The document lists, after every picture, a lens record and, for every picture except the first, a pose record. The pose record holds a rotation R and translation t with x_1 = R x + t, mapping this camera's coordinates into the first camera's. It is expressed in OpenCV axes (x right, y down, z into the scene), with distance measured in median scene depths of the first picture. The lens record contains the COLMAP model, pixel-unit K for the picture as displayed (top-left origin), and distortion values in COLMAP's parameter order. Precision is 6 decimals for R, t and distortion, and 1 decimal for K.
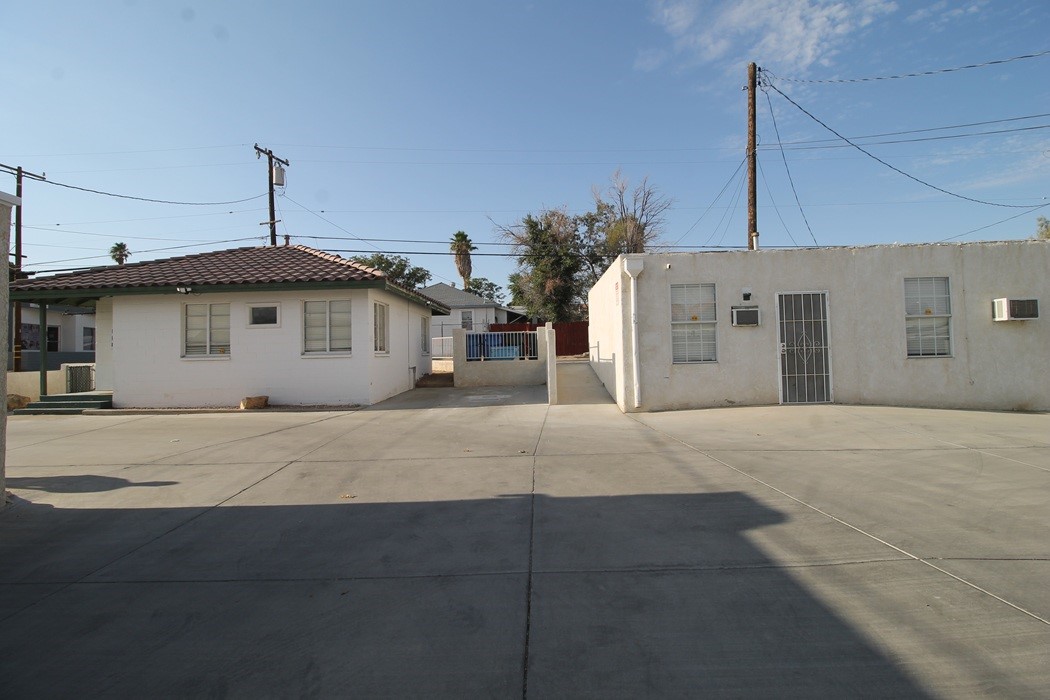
lens RADIAL K [[495.6, 0, 524.7], [0, 495.6, 339.3], [0, 0, 1]] dist [-0.001666, -0.010524]
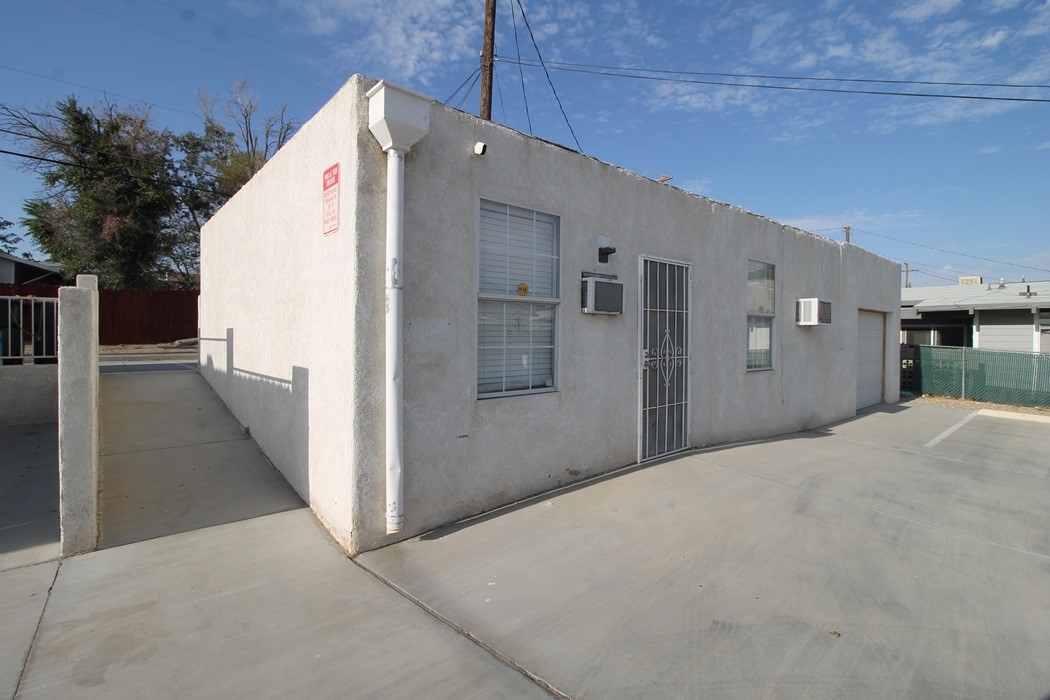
lens RADIAL K [[495.6, 0, 524.7], [0, 495.6, 339.3], [0, 0, 1]] dist [-0.001666, -0.010524]
pose [[0.736048, 0.020719, 0.676612, 0.040824], [-0.041849, 0.999012, 0.014934, -0.004360], [-0.675634, -0.039308, 0.736189, 0.488225]]
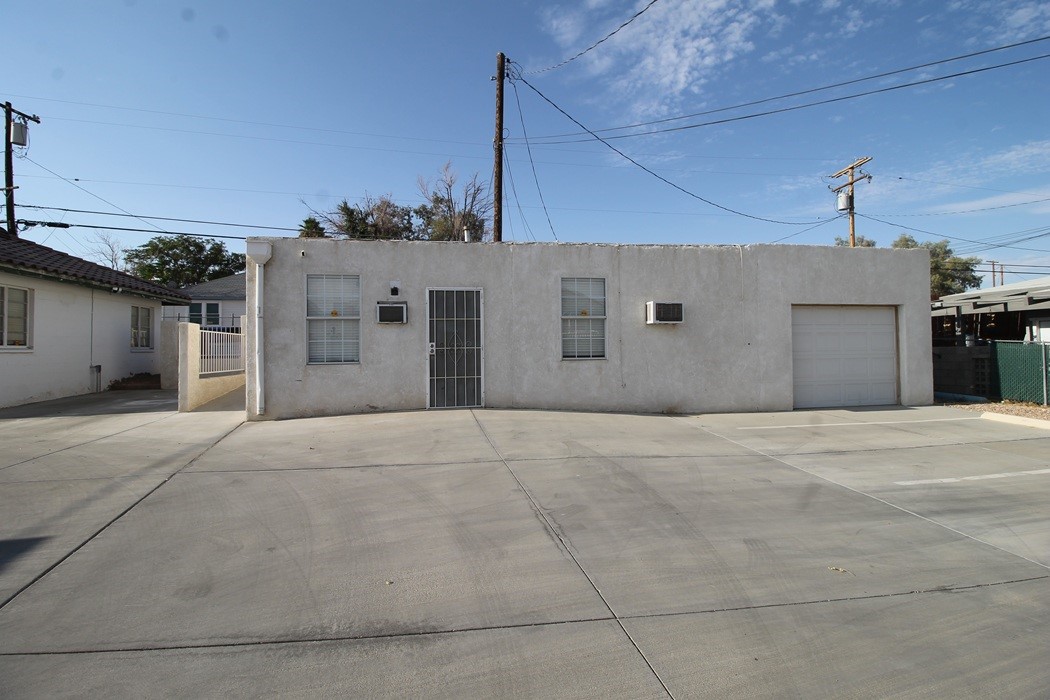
lens RADIAL K [[485.2, 0, 523.5], [0, 485.2, 341.3], [0, 0, 1]] dist [-0.003850, -0.007414]
pose [[0.978579, 0.014699, 0.205348, 0.355380], [-0.017484, 0.999778, 0.011756, -0.006201], [-0.205130, -0.015095, 0.978618, 0.057182]]
